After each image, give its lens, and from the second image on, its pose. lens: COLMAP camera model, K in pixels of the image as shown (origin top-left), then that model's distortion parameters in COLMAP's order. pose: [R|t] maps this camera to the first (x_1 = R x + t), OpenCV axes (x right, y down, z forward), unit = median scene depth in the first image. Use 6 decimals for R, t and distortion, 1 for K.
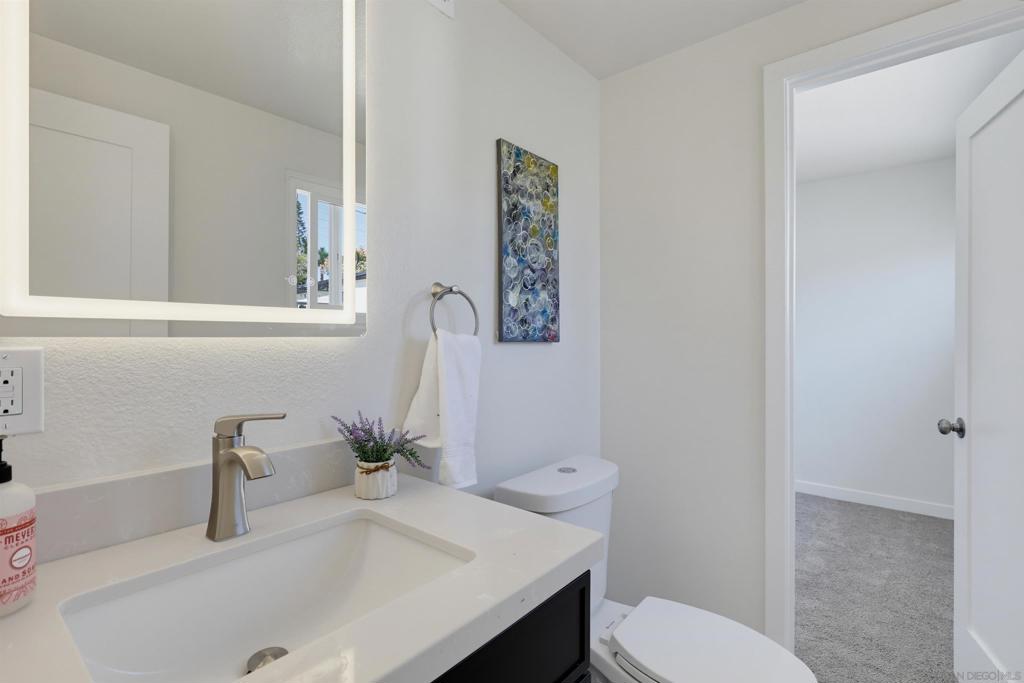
lens RADIAL K [[475.7, 0, 516.7], [0, 475.7, 339.8], [0, 0, 1]] dist [0.001117, 0.000253]
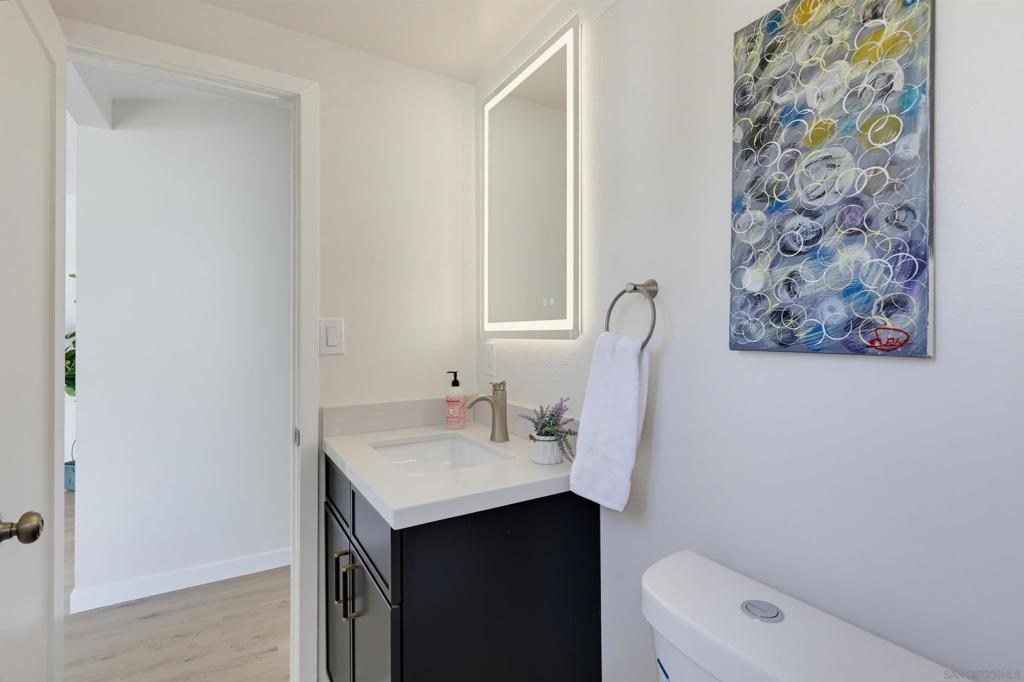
lens RADIAL K [[475.7, 0, 516.7], [0, 475.7, 339.3], [0, 0, 1]] dist [0.001117, 0.000253]
pose [[-0.310470, 0.004565, -0.950572, 0.625745], [-0.008635, 0.999934, 0.007623, -0.011471], [0.950544, 0.010574, -0.310410, 0.860708]]
